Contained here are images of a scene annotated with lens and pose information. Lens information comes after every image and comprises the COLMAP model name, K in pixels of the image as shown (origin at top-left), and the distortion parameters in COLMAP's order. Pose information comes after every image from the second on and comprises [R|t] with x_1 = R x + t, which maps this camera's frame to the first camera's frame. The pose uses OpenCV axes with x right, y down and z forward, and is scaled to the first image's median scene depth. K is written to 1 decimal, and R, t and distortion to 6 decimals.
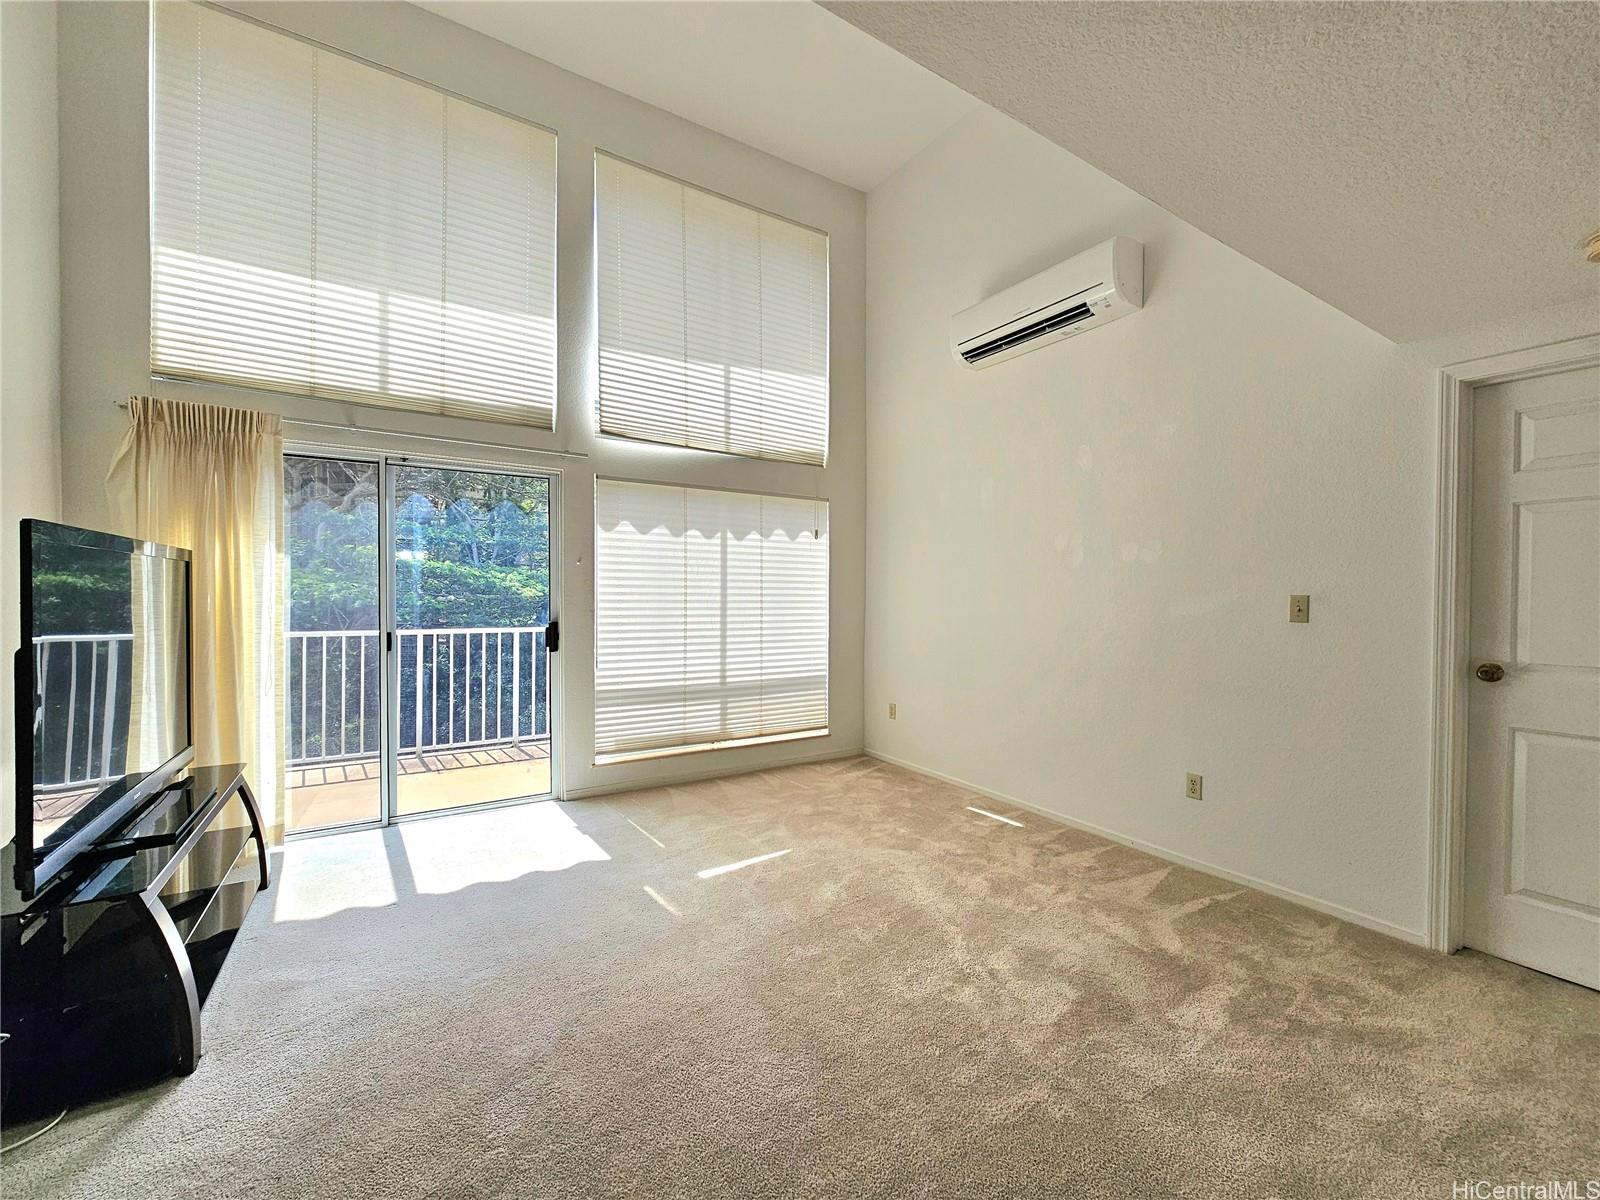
lens RADIAL K [[651.8, 0, 789.8], [0, 651.8, 603.1], [0, 0, 1]] dist [-0.001433, 0.000172]
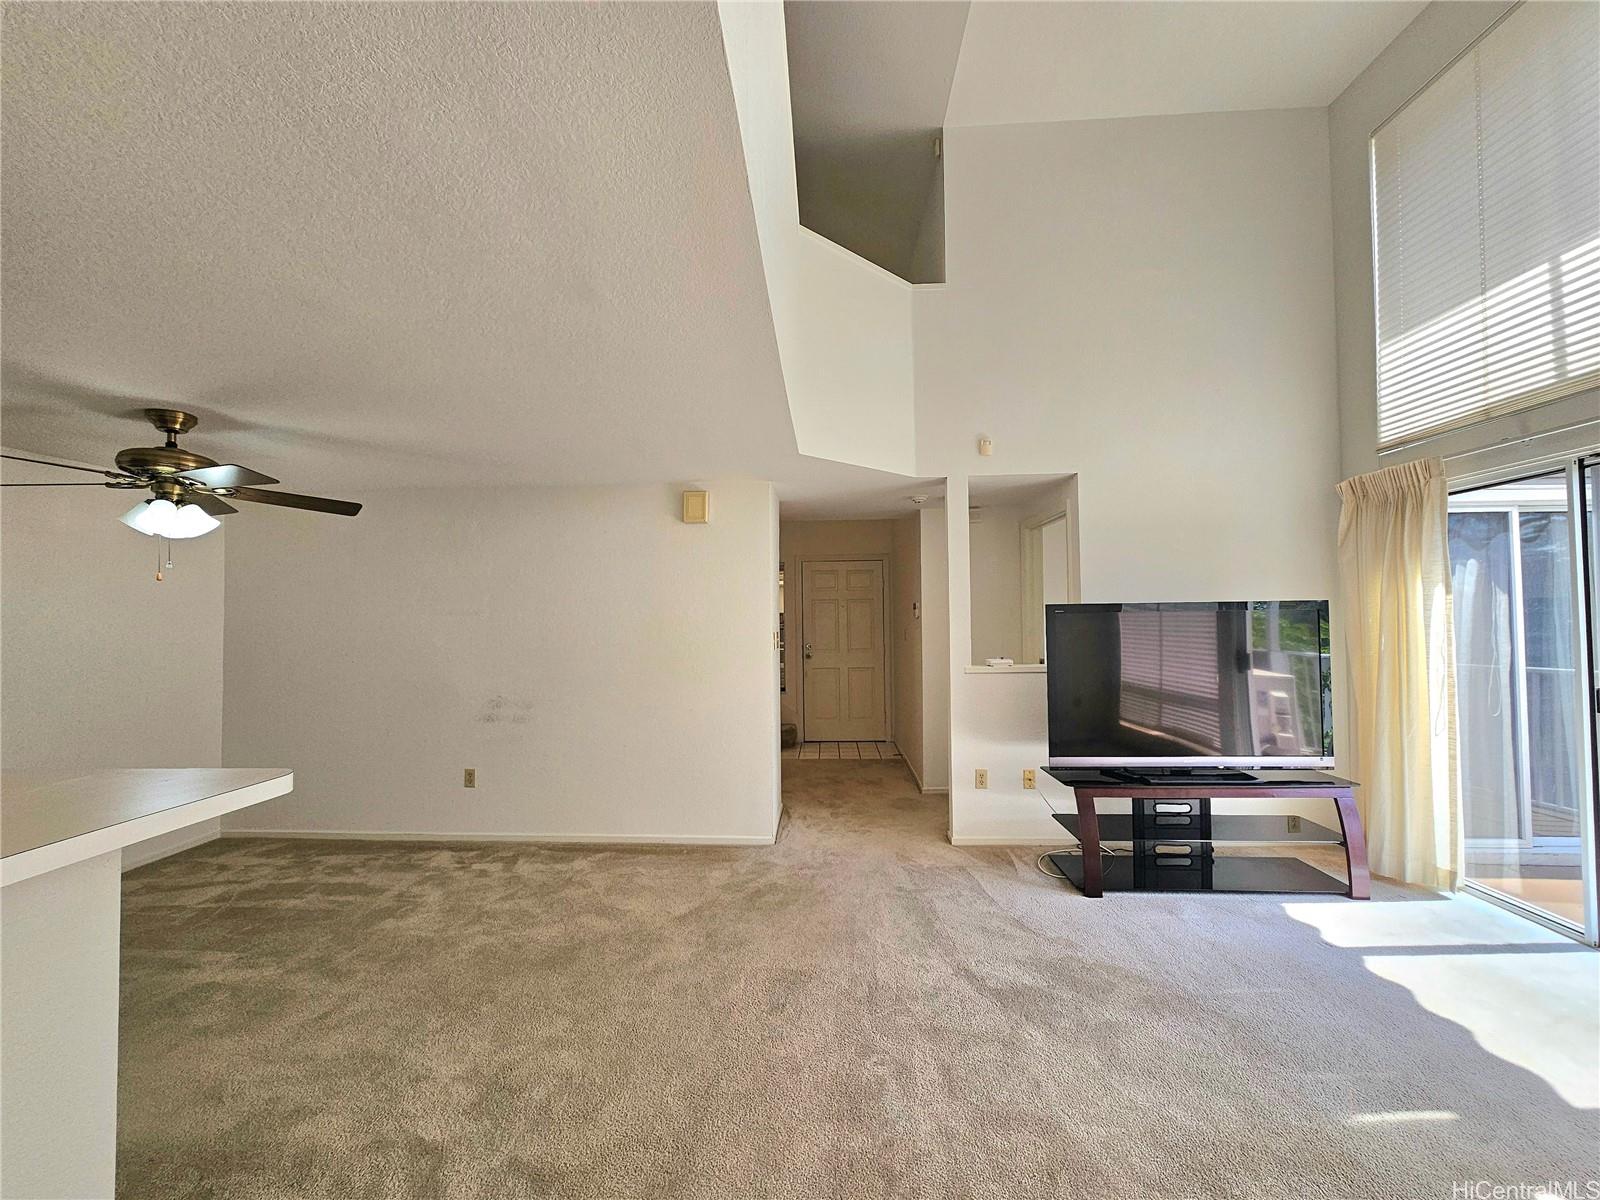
lens RADIAL K [[651.8, 0, 798.1], [0, 651.8, 605.8], [0, 0, 1]] dist [-0.001433, 0.000172]
pose [[-0.571634, -0.021710, -0.820222, 0.465239], [-0.003997, 0.999712, -0.023675, -0.024554], [0.820499, -0.010255, -0.571556, 0.599307]]
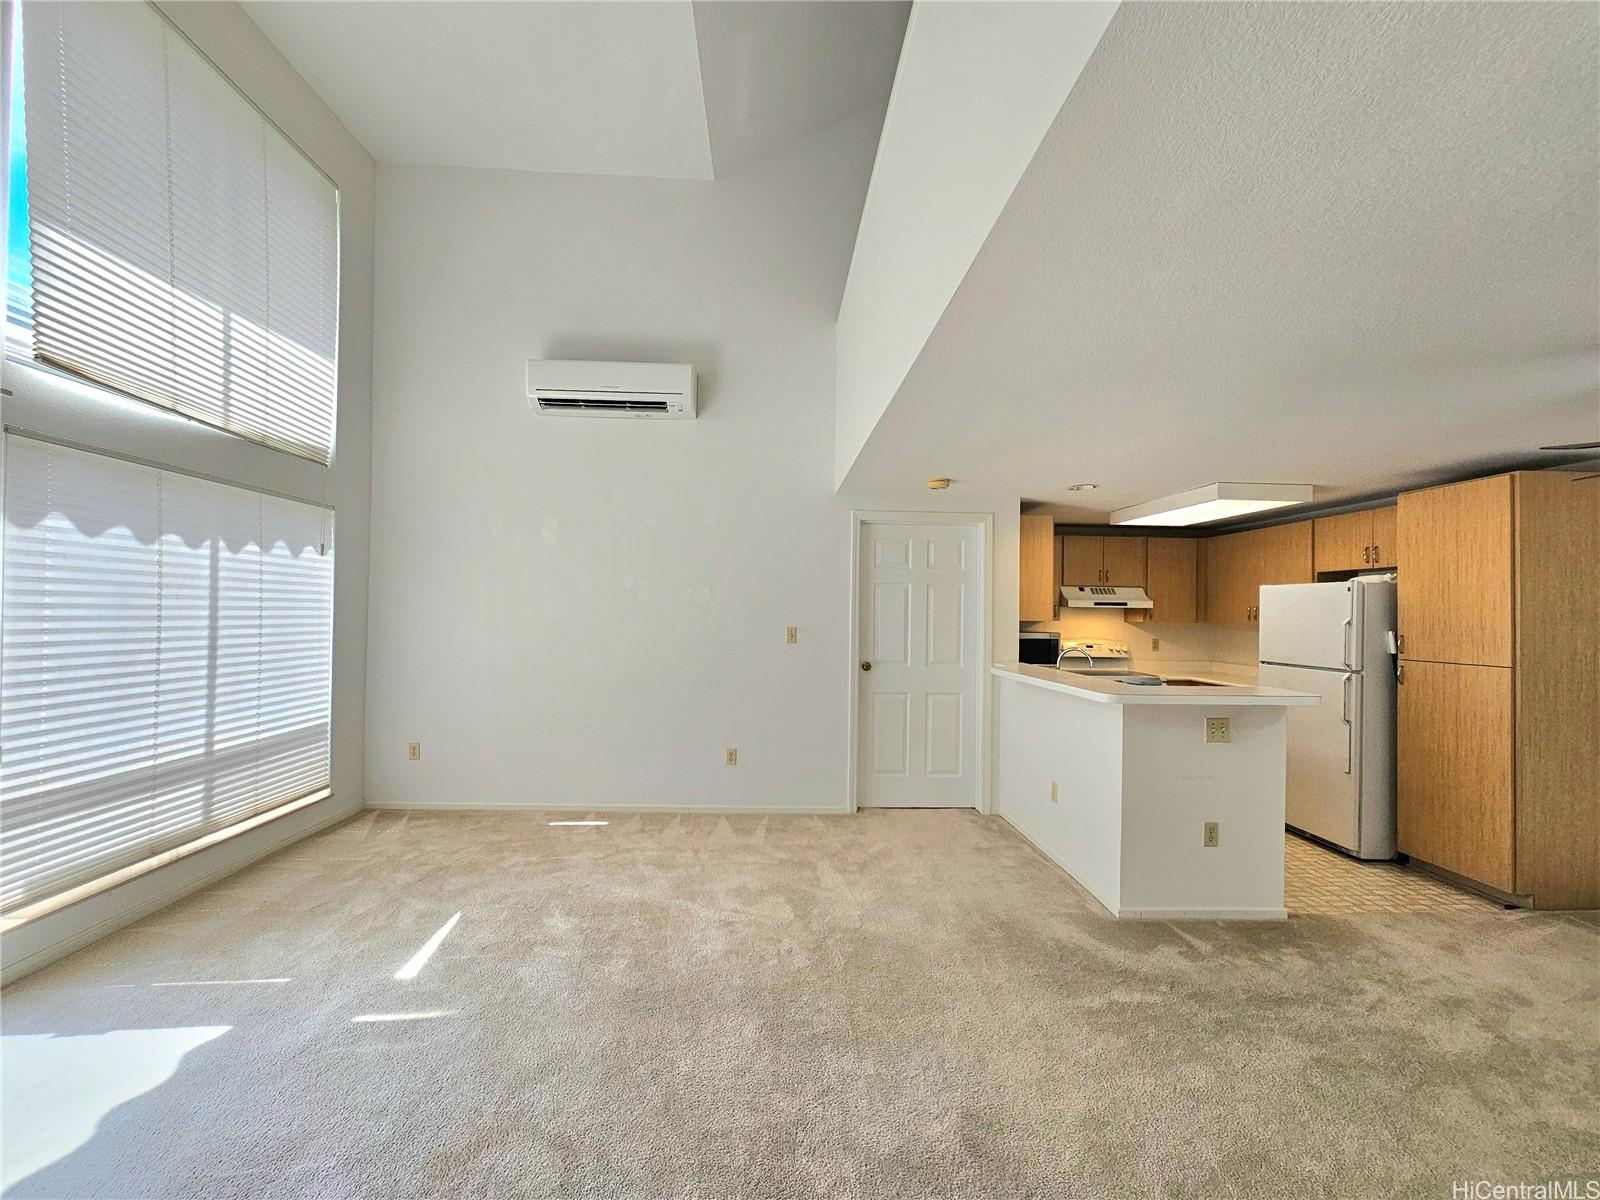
lens RADIAL K [[651.8, 0, 790.2], [0, 651.8, 603.3], [0, 0, 1]] dist [-0.001433, 0.000172]
pose [[0.498004, 0.013146, 0.867075, -0.455826], [-0.000575, 0.999890, -0.014829, -0.032966], [-0.867175, 0.006886, 0.497957, 0.116936]]
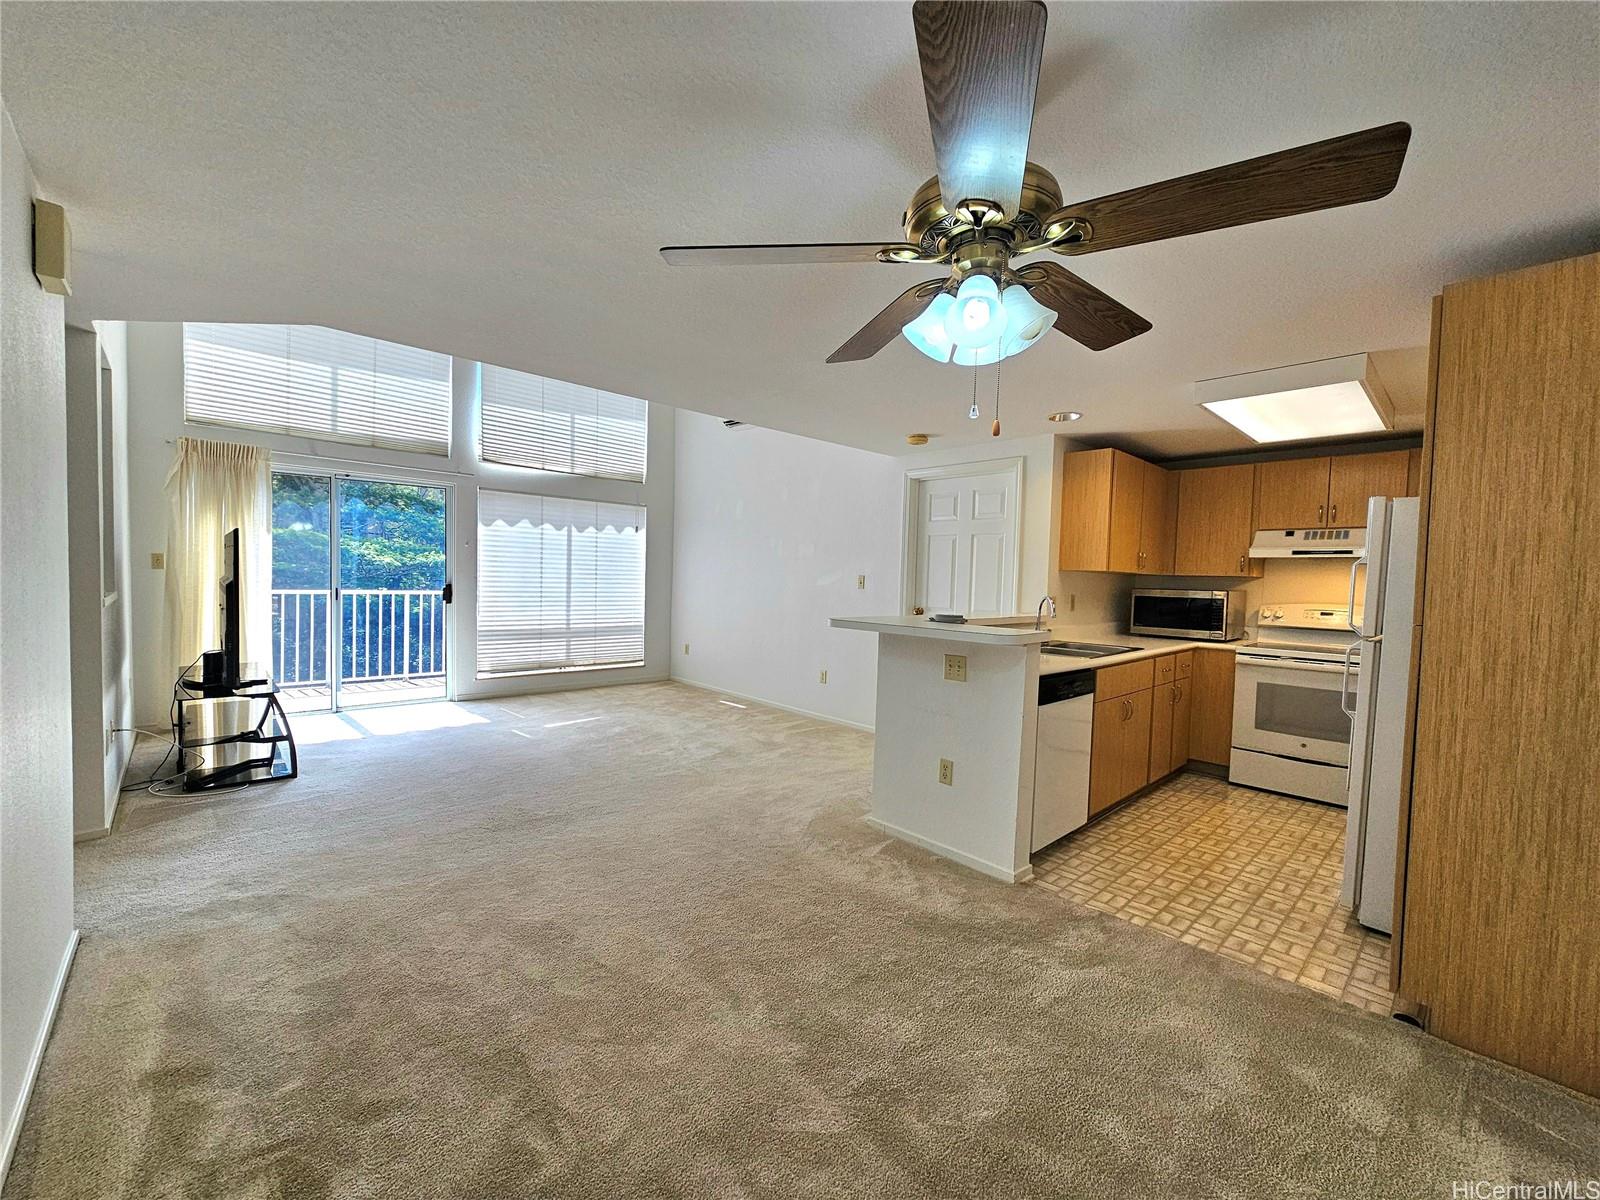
lens RADIAL K [[651.8, 0, 790.0], [0, 651.8, 598.5], [0, 0, 1]] dist [-0.001433, 0.000172]
pose [[0.982221, 0.014815, 0.187141, 0.132298], [-0.019655, 0.999518, 0.024030, 0.010718], [-0.186695, -0.027281, 0.982039, -0.630768]]
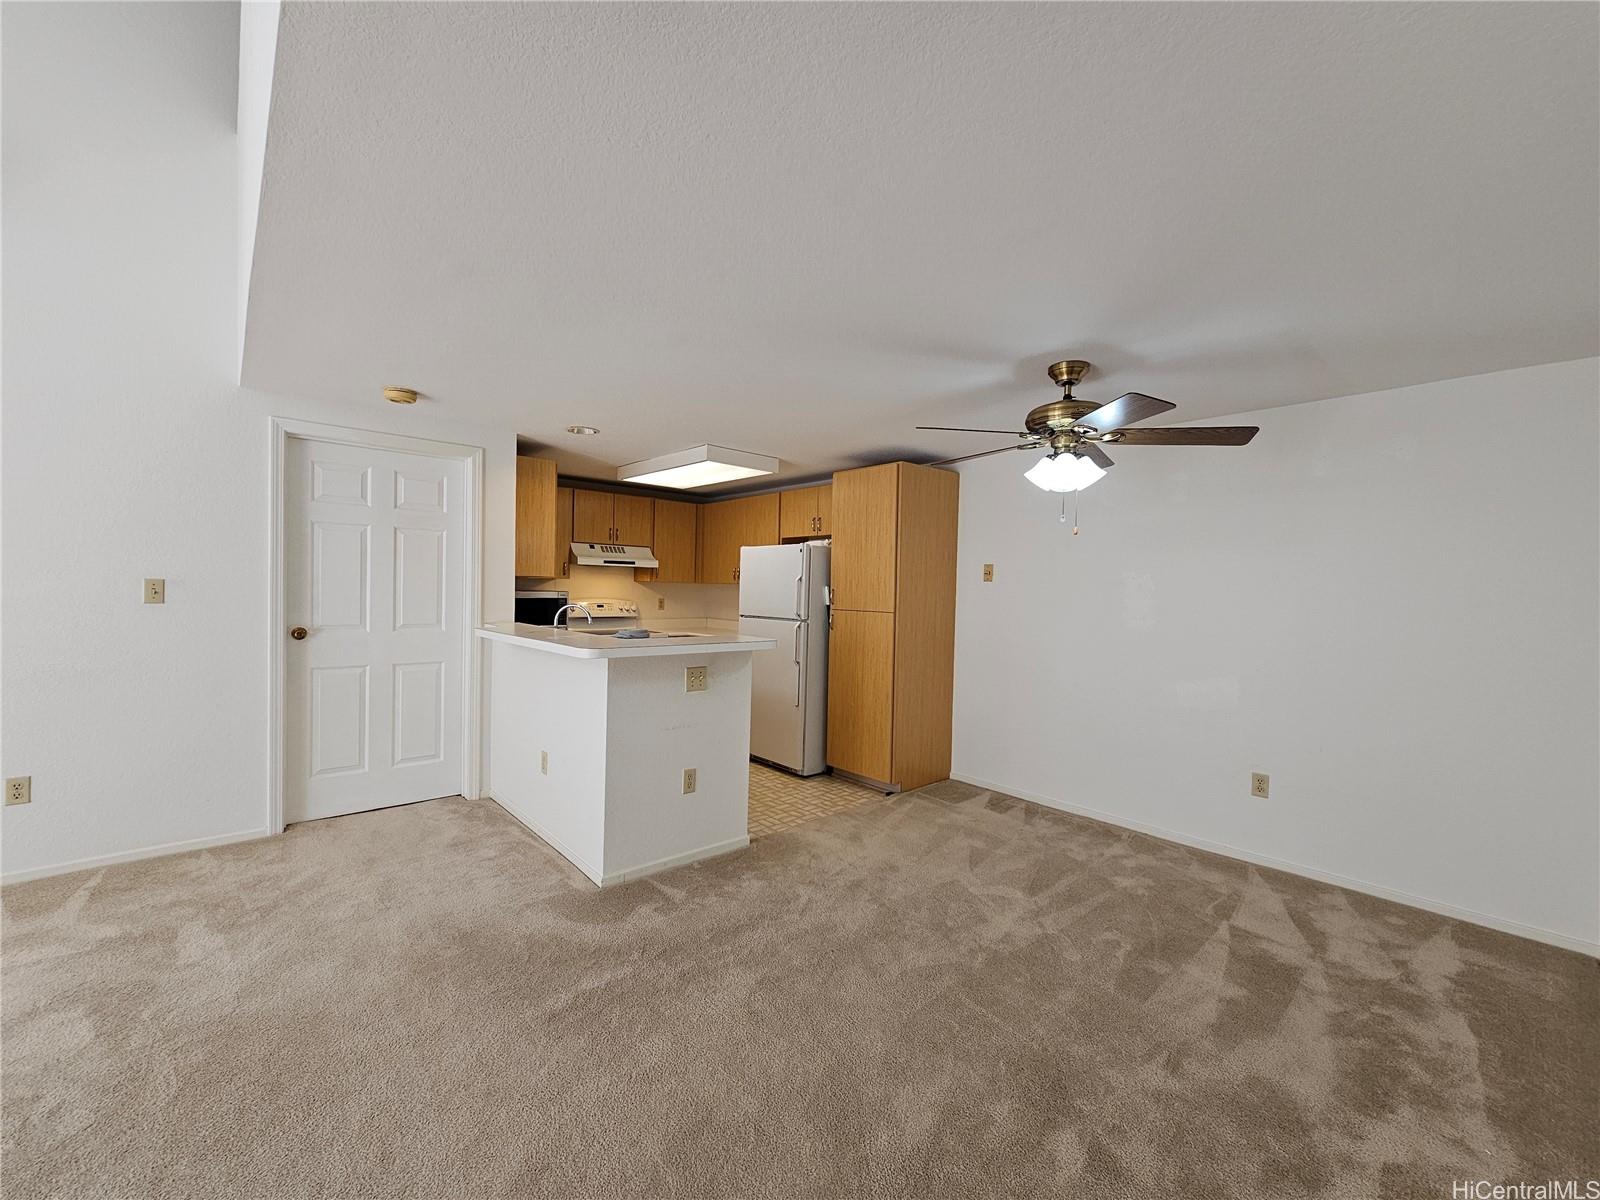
lens RADIAL K [[651.8, 0, 789.7], [0, 651.8, 604.6], [0, 0, 1]] dist [-0.001433, 0.000172]
pose [[-0.158153, -0.032928, 0.986865, -0.324684], [-0.010256, 0.999445, 0.031704, -0.010137], [-0.987361, -0.005107, -0.158403, 0.077597]]
